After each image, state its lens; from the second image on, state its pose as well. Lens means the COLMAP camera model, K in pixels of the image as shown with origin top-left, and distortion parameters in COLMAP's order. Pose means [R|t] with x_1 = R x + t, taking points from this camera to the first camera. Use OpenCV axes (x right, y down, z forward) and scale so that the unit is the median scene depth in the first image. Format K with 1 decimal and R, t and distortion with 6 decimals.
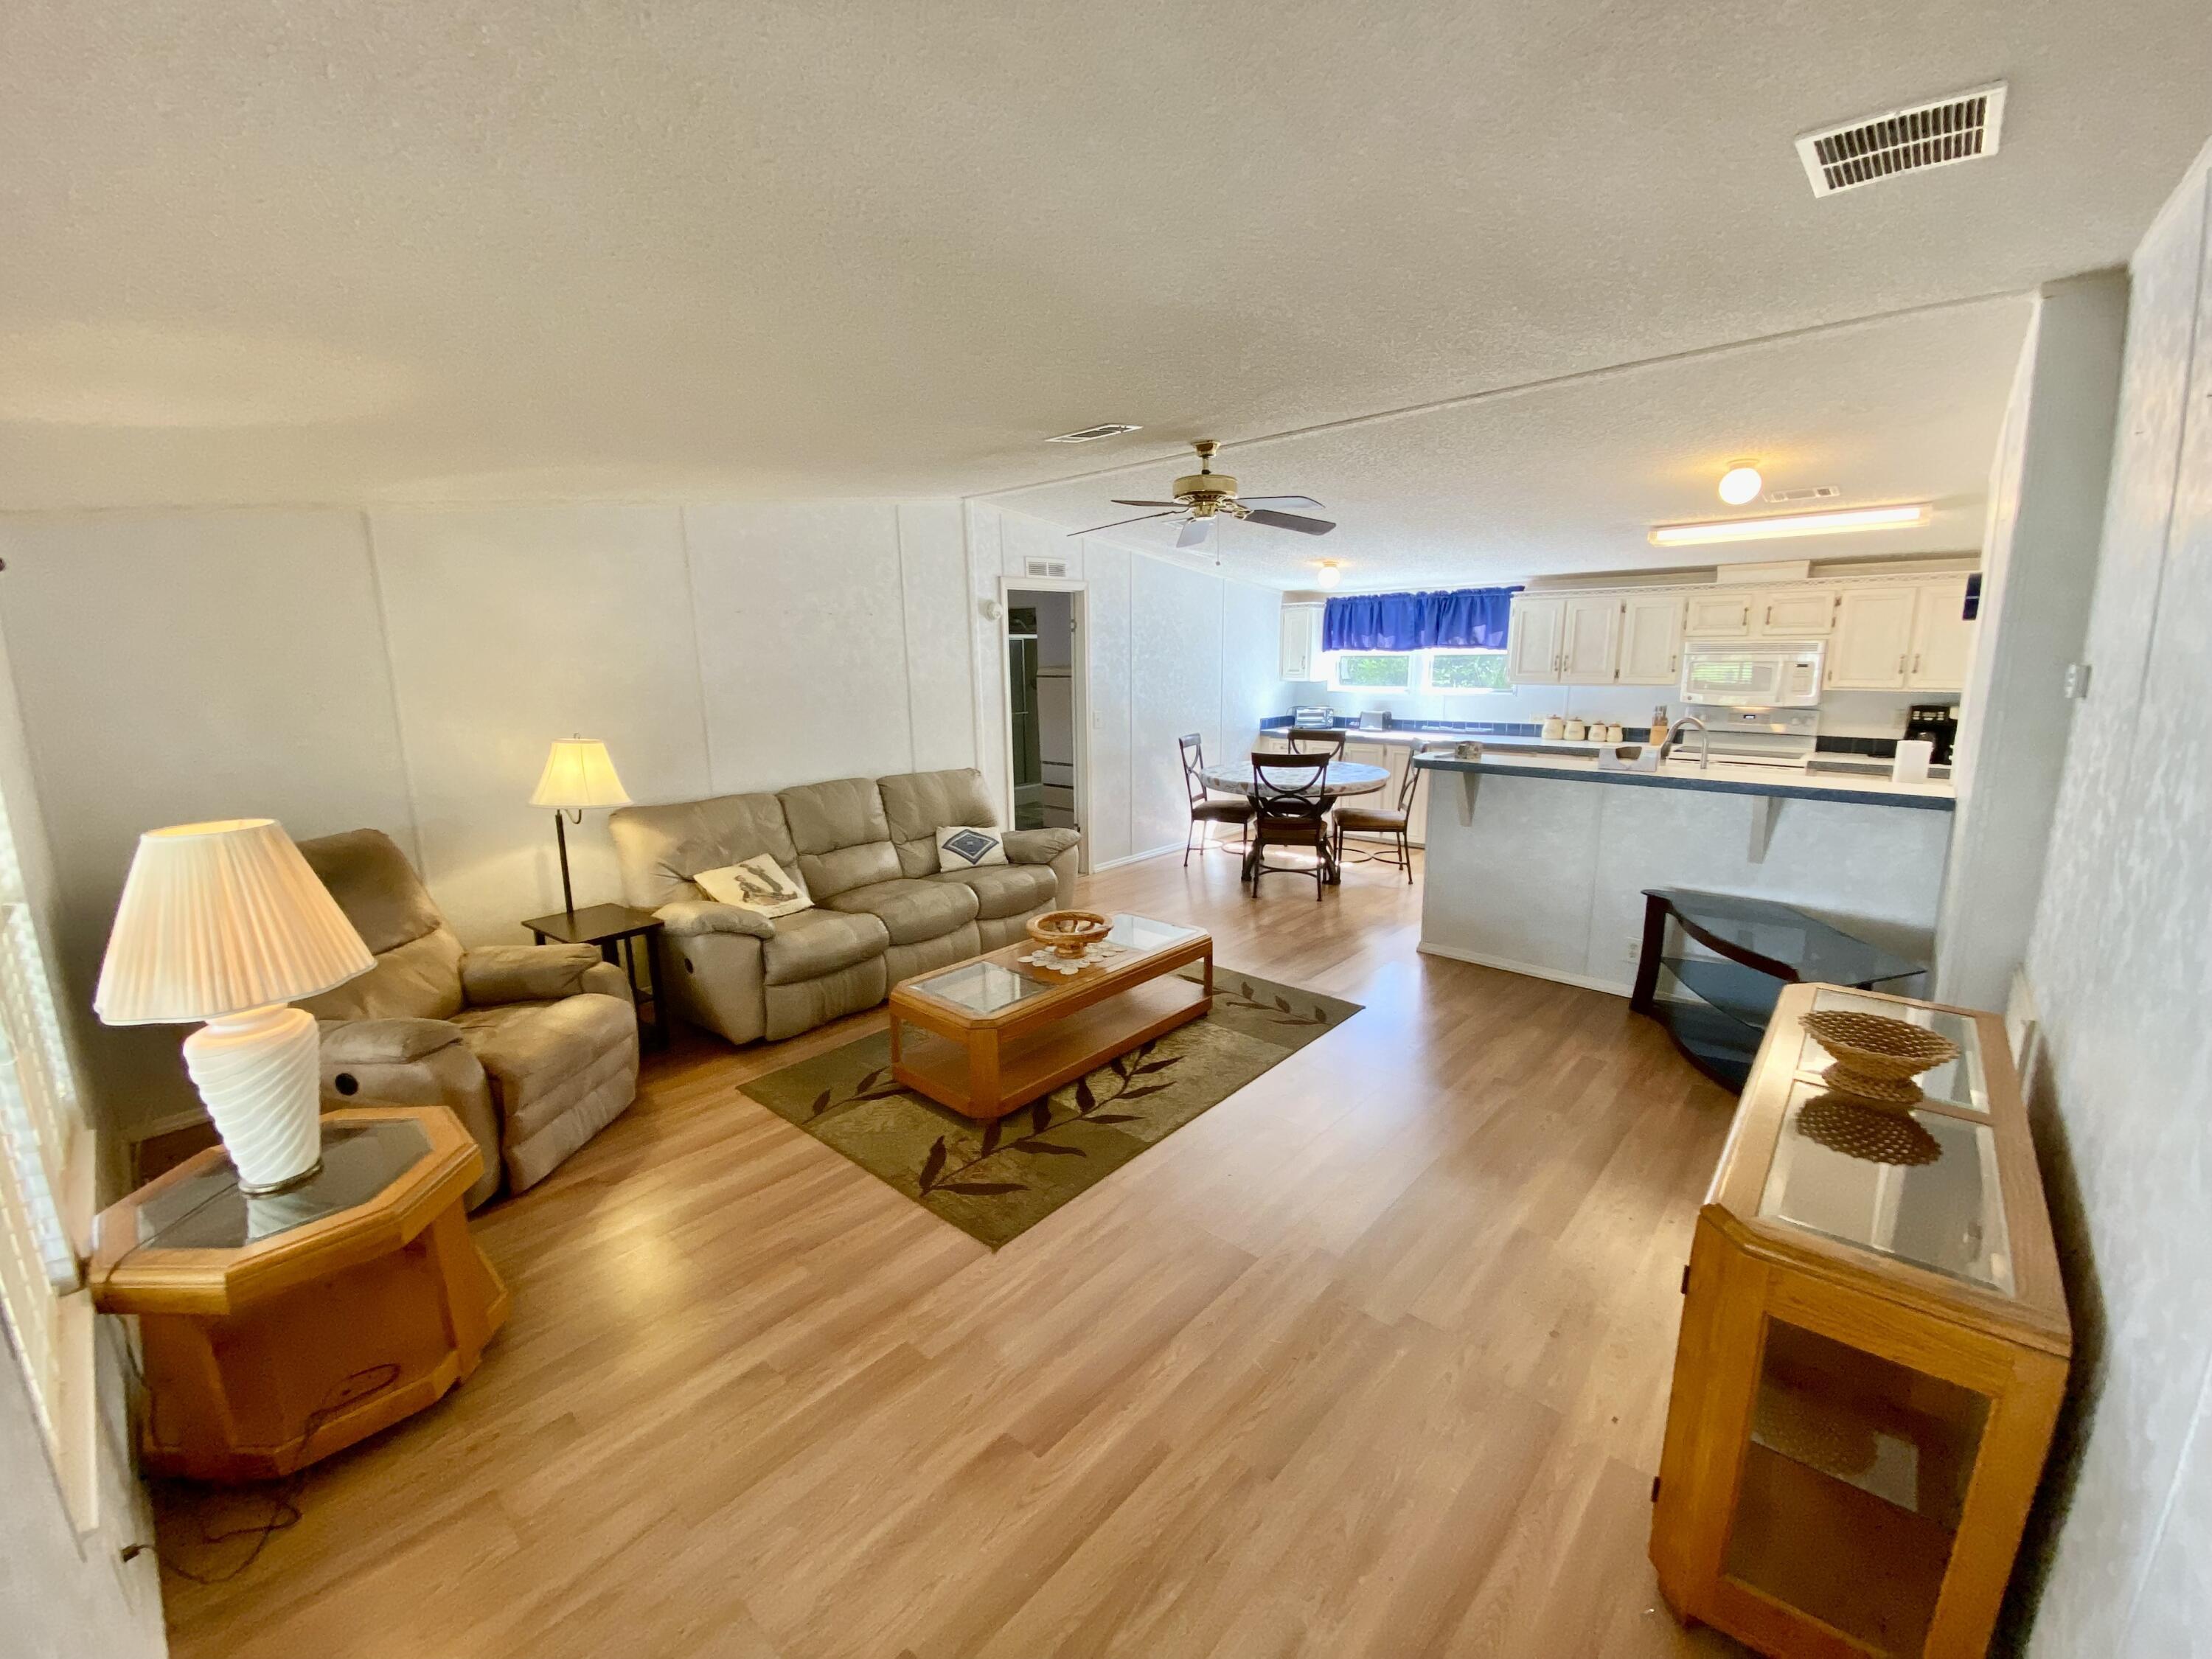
lens RADIAL K [[894.4, 0, 1106.0], [0, 894.4, 829.5], [0, 0, 1]] dist [0.019016, -0.000089]
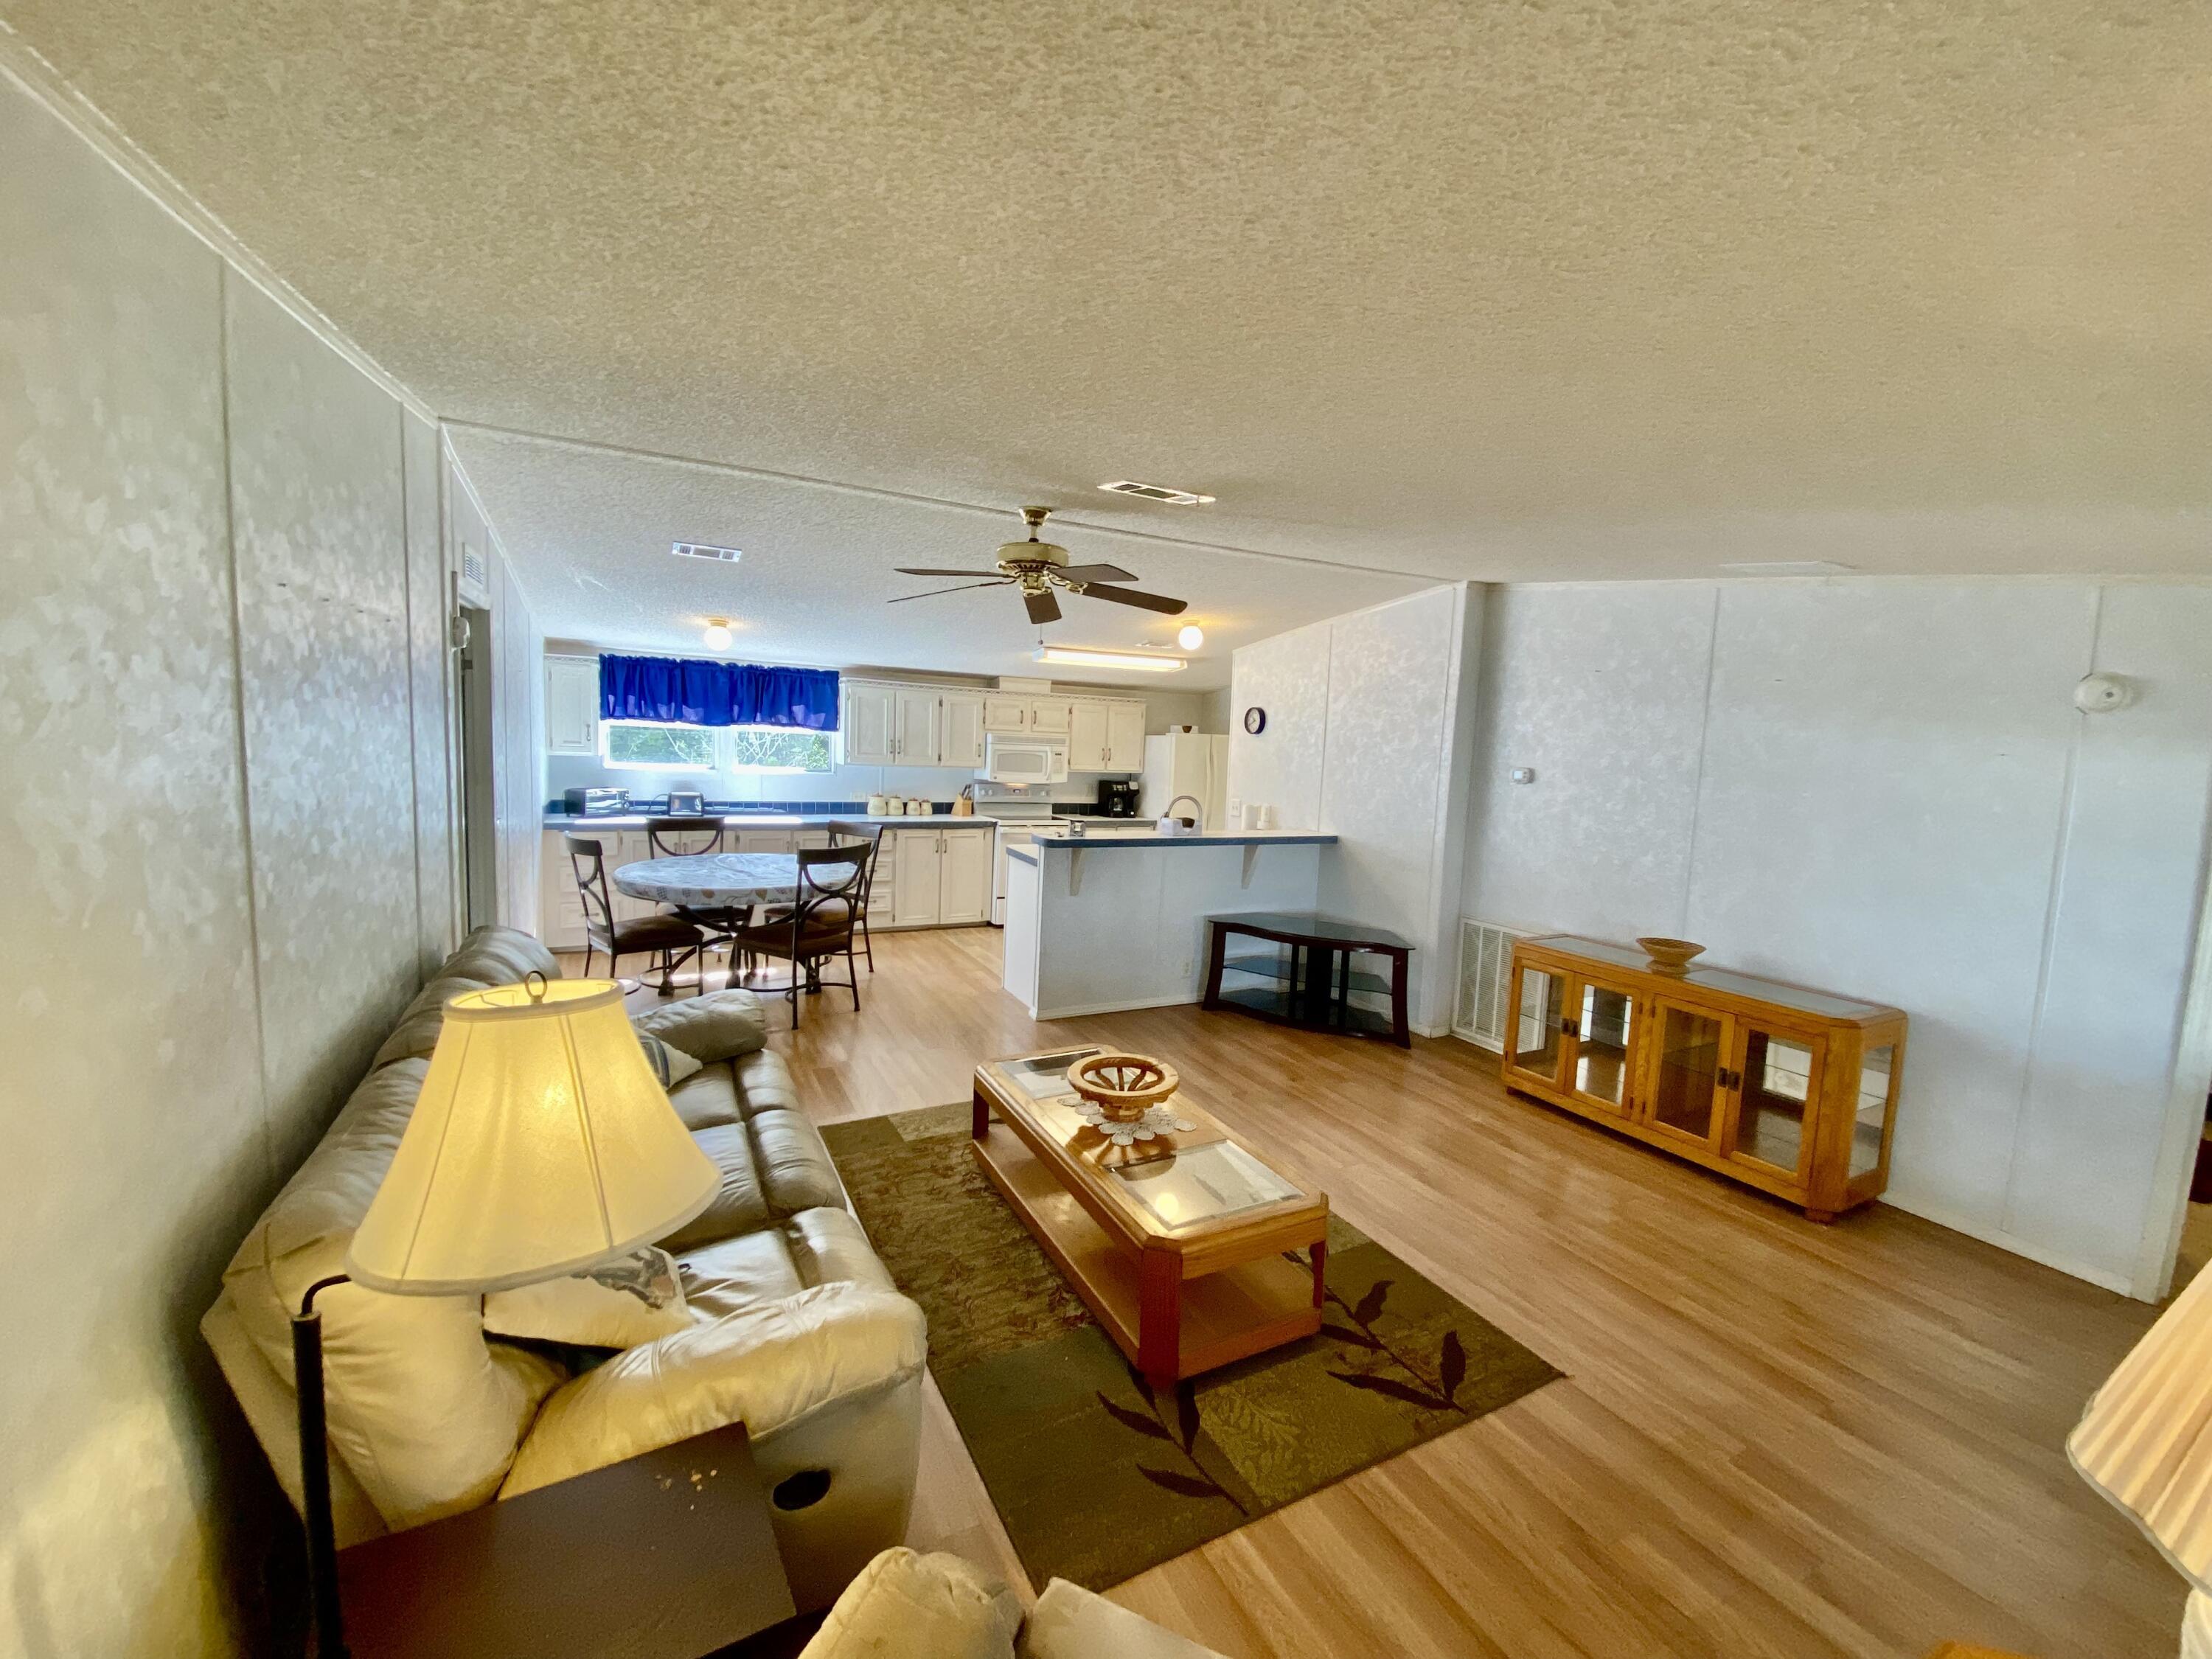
lens RADIAL K [[889.8, 0, 1103.4], [0, 889.8, 814.8], [0, 0, 1]] dist [-0.000446, -0.010987]
pose [[0.355193, -0.049659, 0.933473, -0.720313], [0.134608, 0.990898, 0.001495, -0.118350], [-0.925050, 0.125122, 0.358645, 0.656917]]
